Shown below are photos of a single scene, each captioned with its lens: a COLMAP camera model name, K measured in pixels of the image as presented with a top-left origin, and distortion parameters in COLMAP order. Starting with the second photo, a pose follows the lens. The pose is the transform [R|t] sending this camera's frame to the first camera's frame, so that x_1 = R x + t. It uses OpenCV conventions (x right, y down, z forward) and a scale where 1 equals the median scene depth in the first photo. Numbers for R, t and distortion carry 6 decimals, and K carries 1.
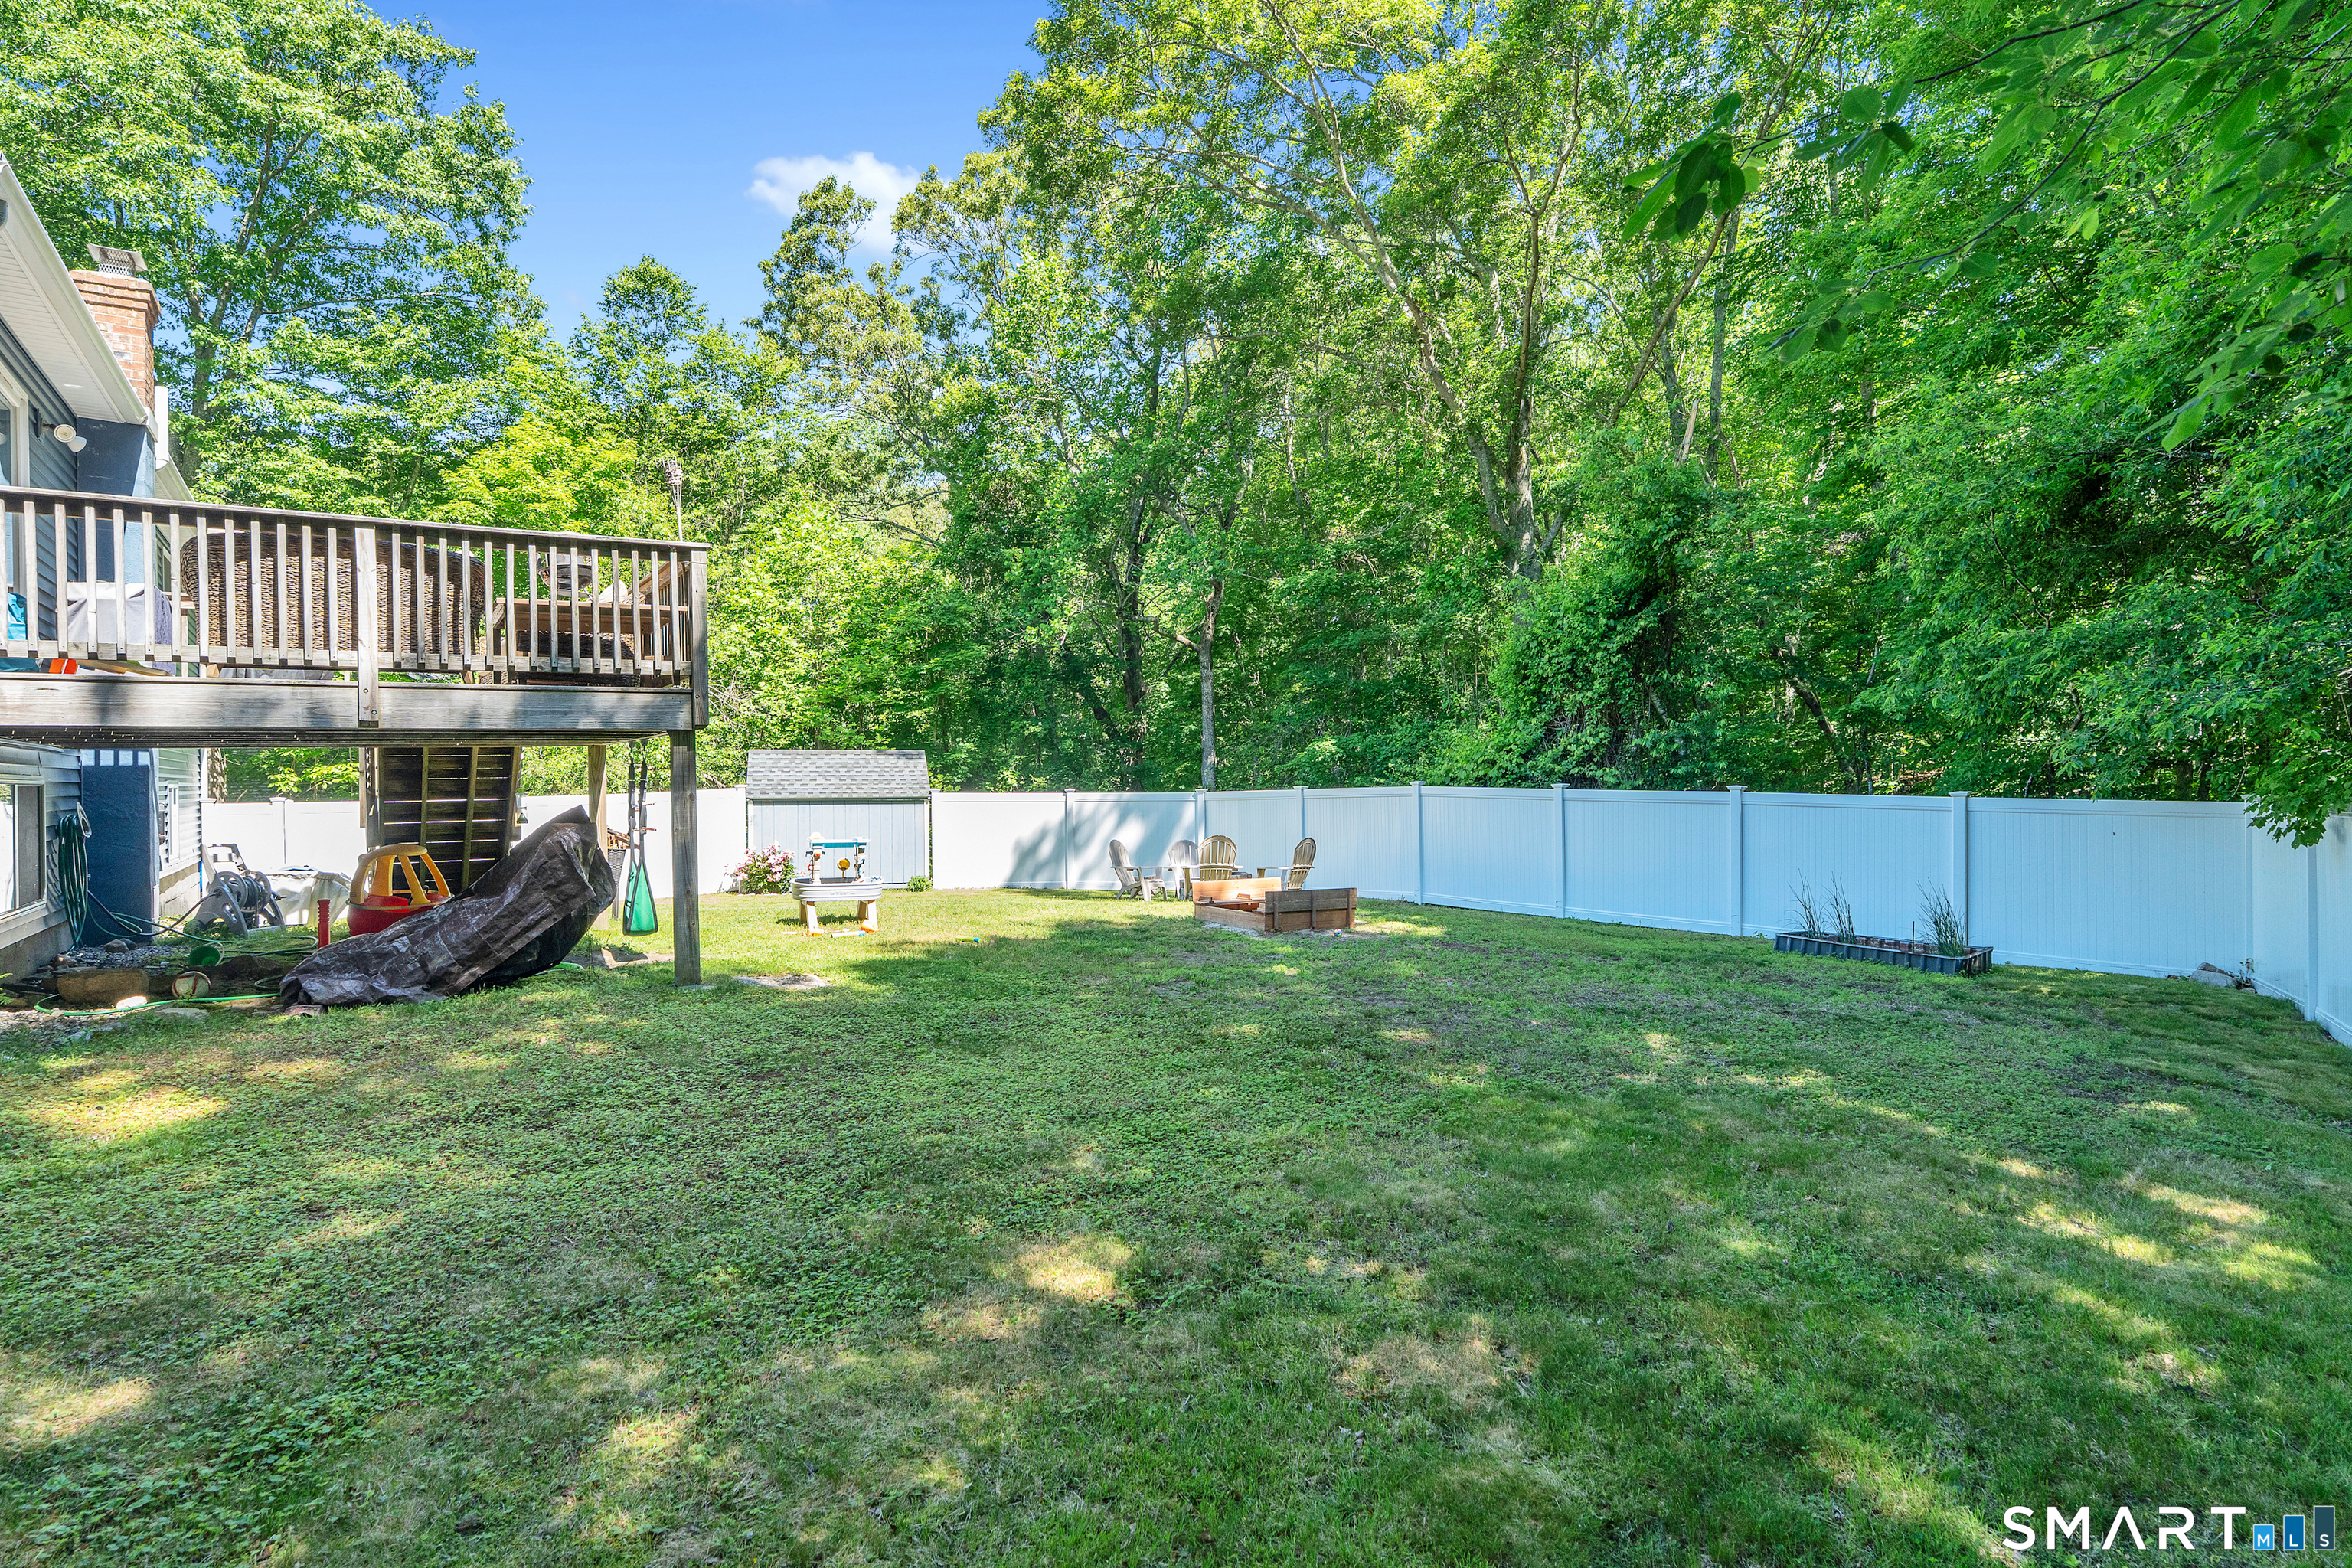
lens RADIAL K [[1242.4, 0, 1182.7], [0, 1242.4, 781.0], [0, 0, 1]] dist [0.003205, 0.001112]
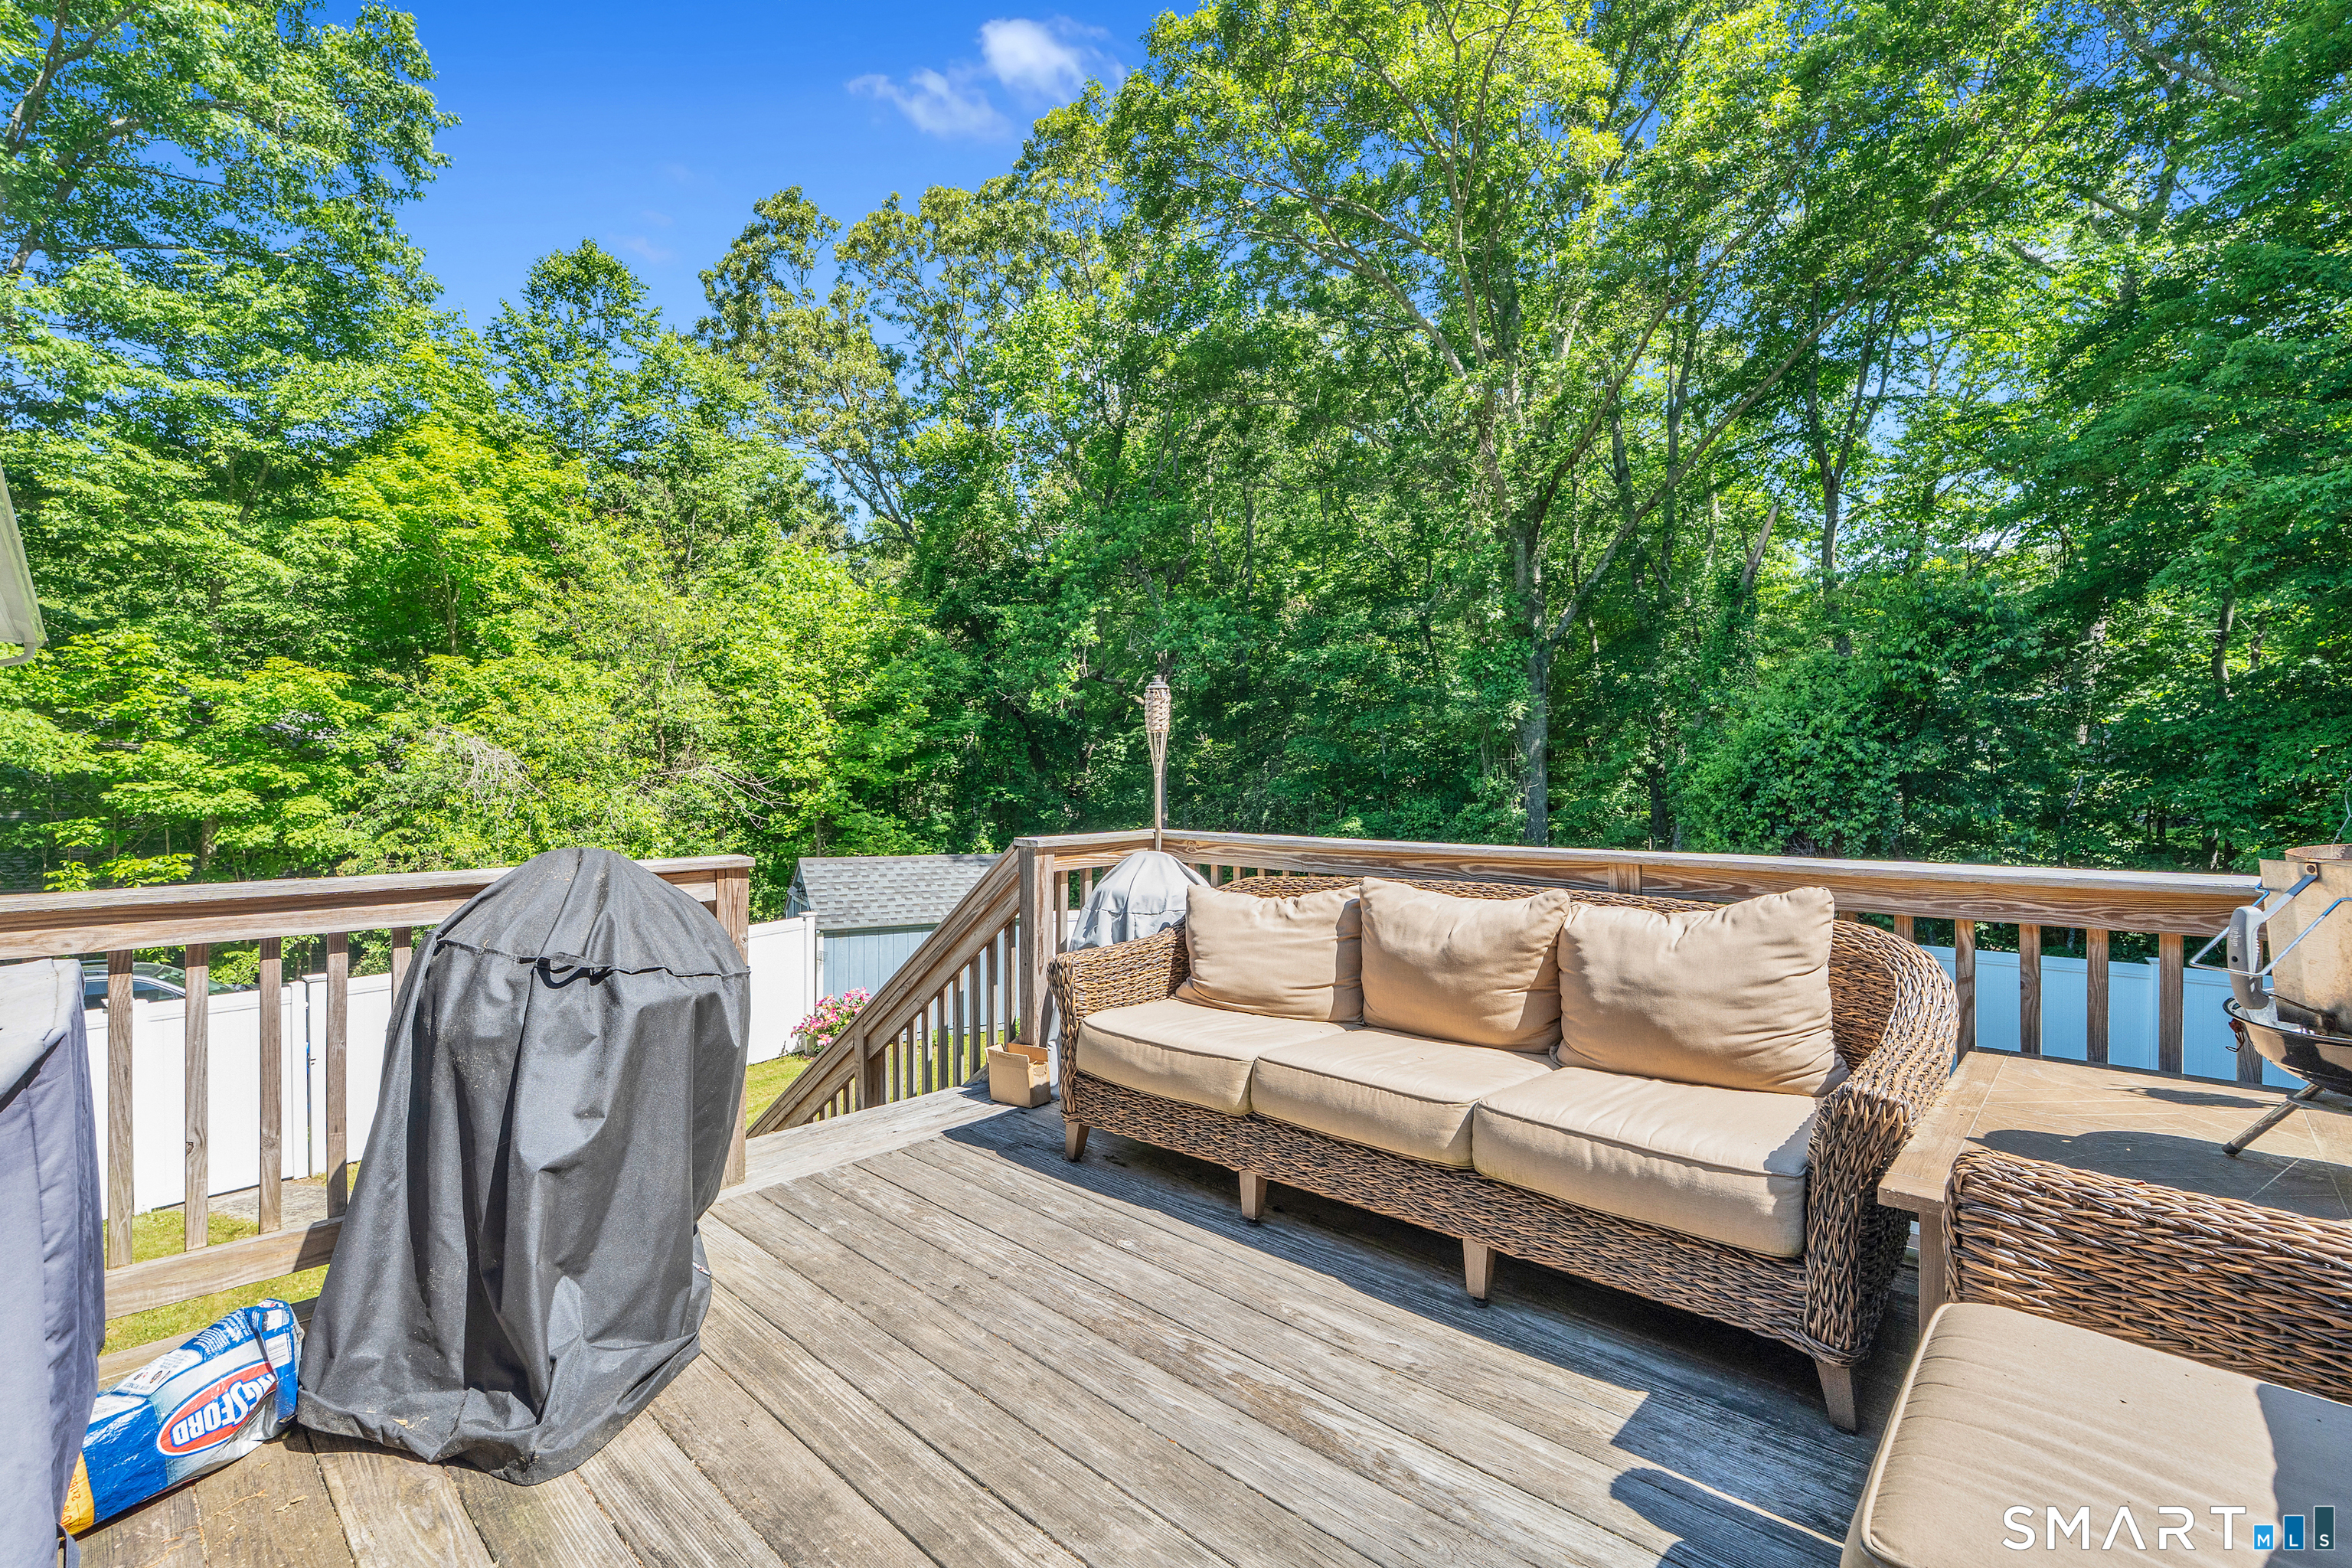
lens RADIAL K [[1027.8, 0, 1168.1], [0, 1027.8, 790.0], [0, 0, 1]] dist [-0.005800, -0.001242]
pose [[0.972317, 0.011386, 0.233386, -0.210163], [-0.011301, 0.999935, -0.001702, -0.054572], [-0.233390, -0.000983, 0.972383, 0.238374]]
